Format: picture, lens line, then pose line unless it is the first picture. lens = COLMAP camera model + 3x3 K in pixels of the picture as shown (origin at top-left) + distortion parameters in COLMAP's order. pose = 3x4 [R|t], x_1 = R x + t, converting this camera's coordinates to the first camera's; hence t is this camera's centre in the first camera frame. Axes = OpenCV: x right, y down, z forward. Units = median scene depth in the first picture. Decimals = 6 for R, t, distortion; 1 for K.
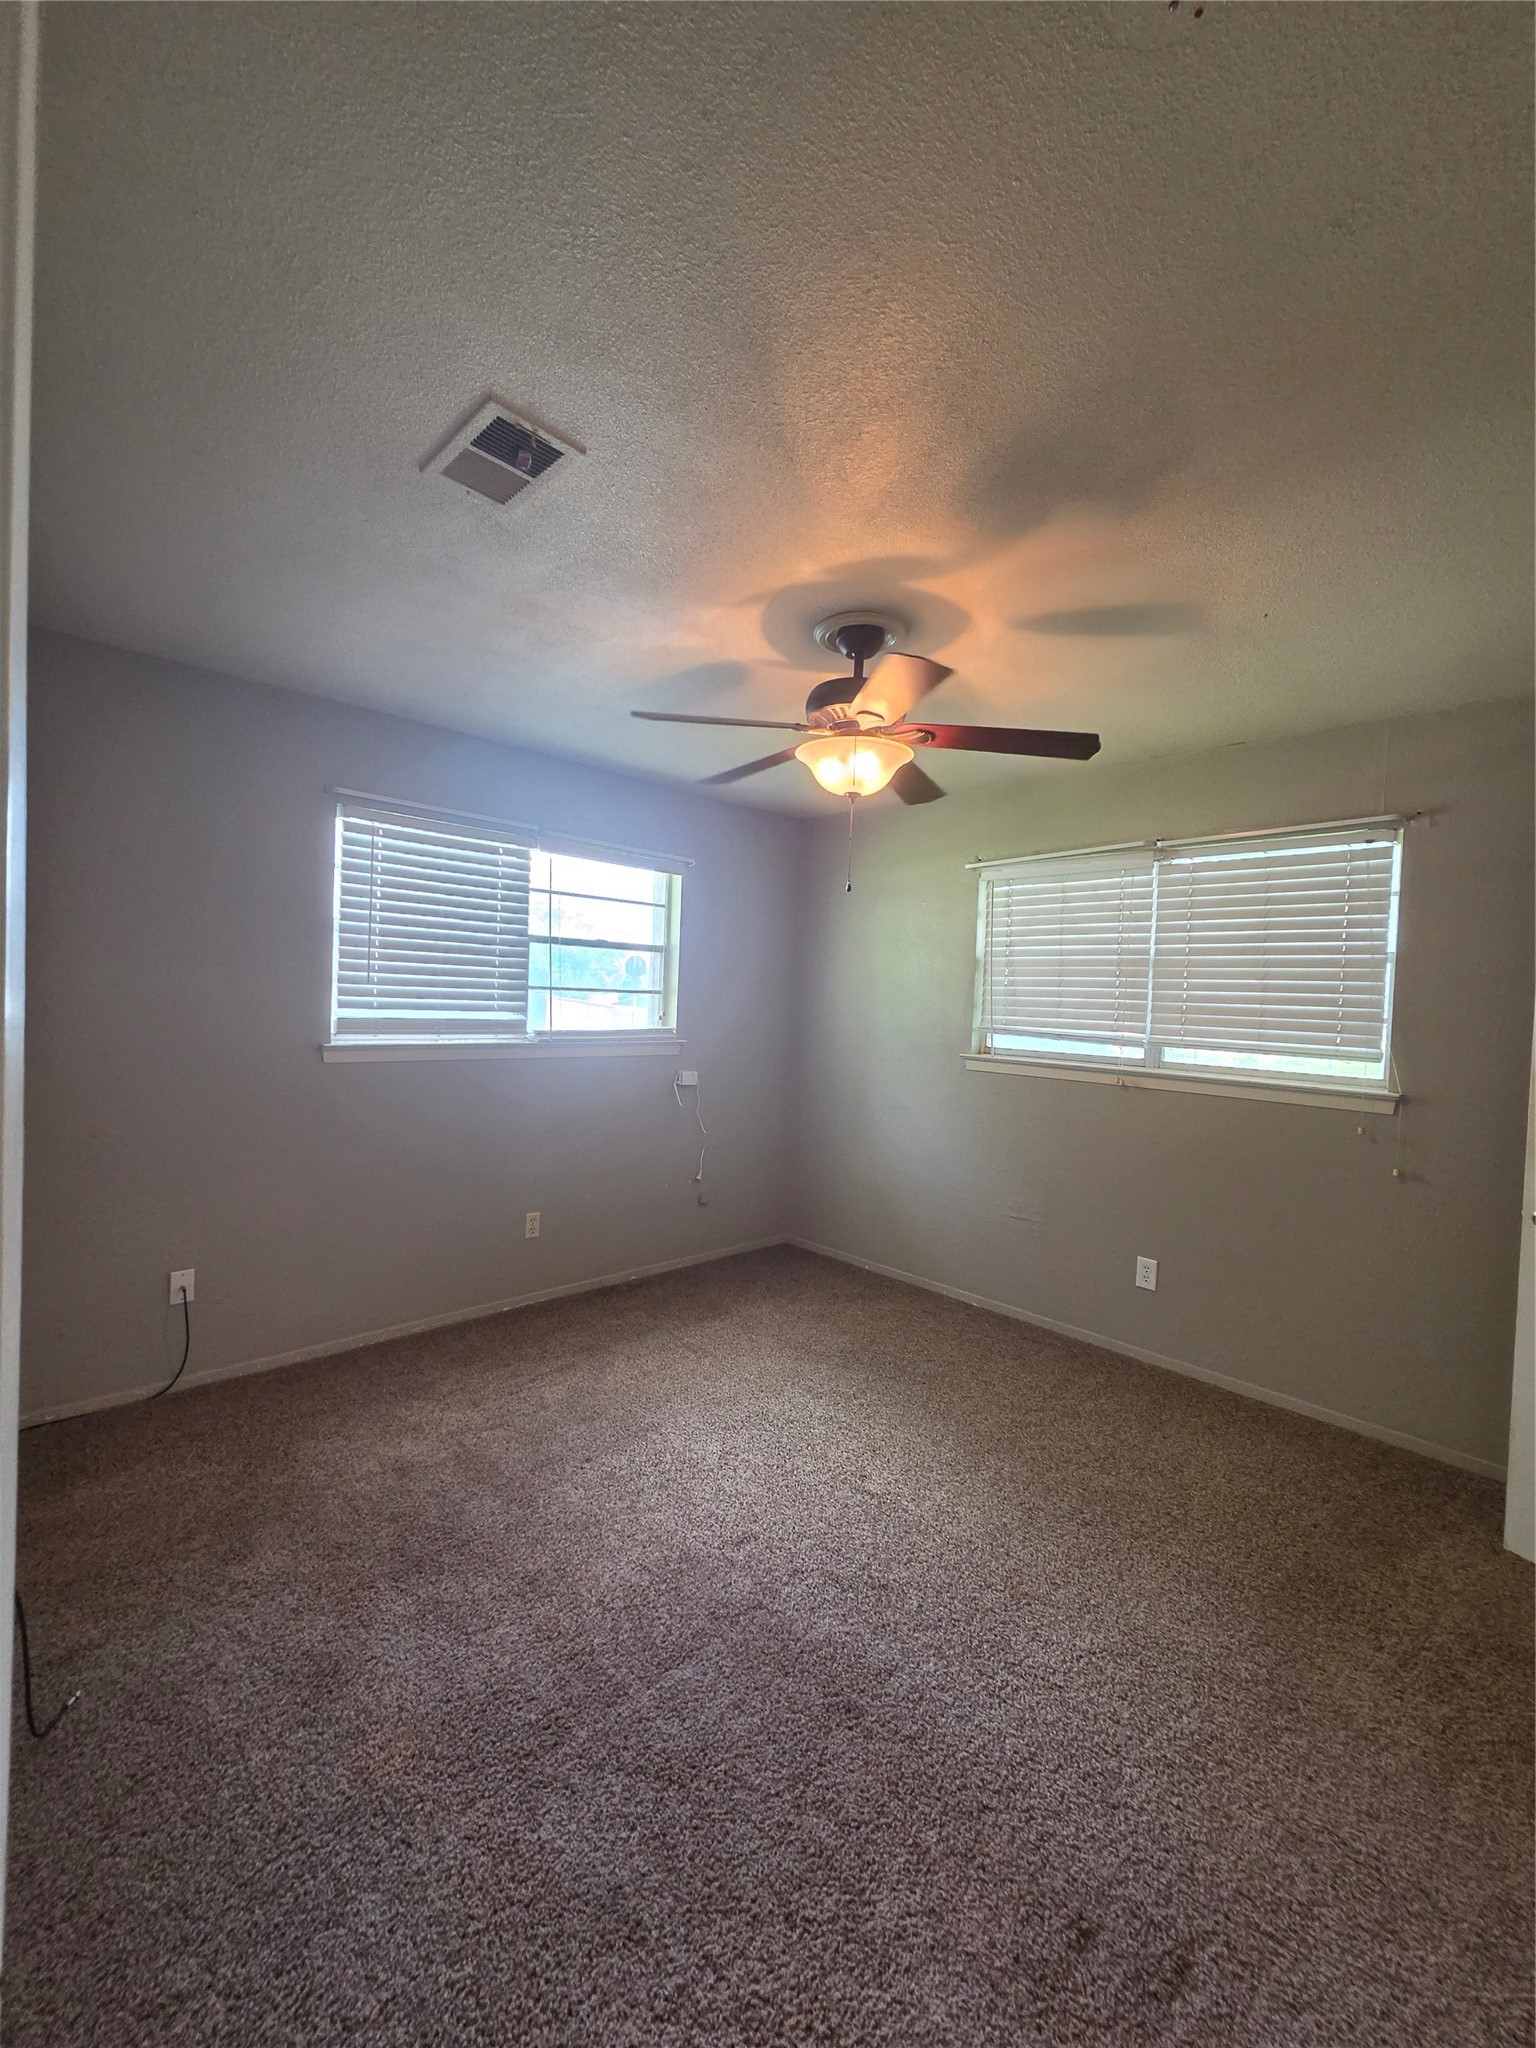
lens RADIAL K [[837.6, 0, 765.1], [0, 837.6, 1020.7], [0, 0, 1]] dist [-0.011706, 0.005659]
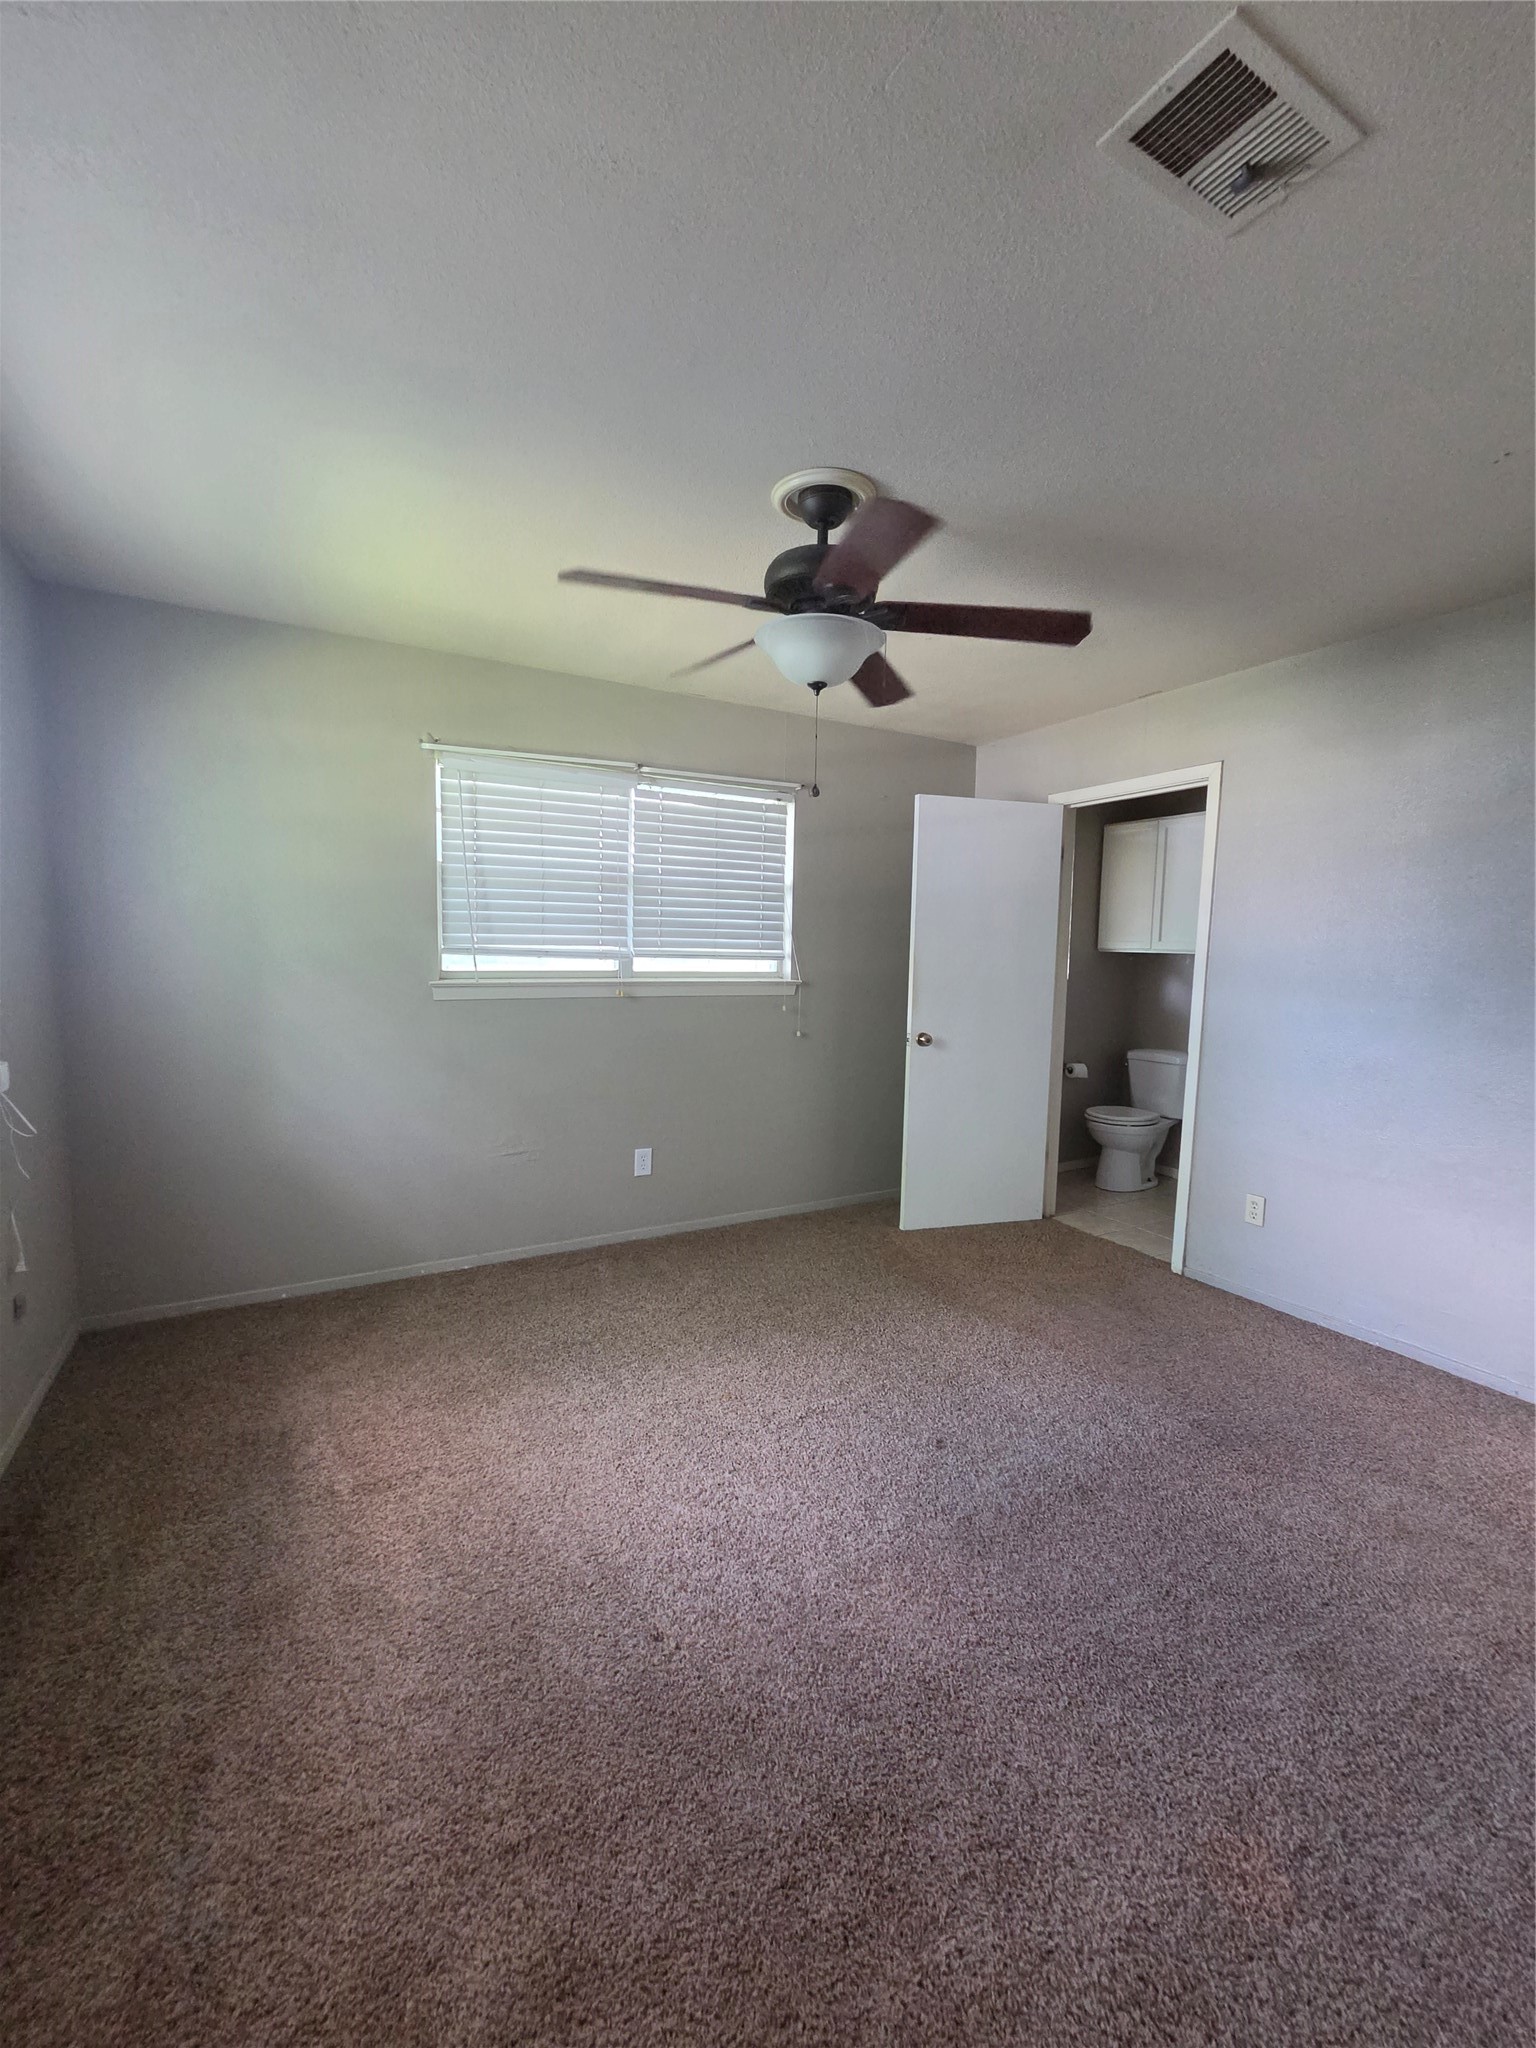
lens RADIAL K [[837.6, 0, 765.1], [0, 837.6, 1020.7], [0, 0, 1]] dist [-0.011706, 0.005659]
pose [[0.249724, -0.121665, 0.960643, -0.552758], [0.019150, 0.992502, 0.120721, -0.016584], [-0.968128, -0.011751, 0.250182, 0.564298]]
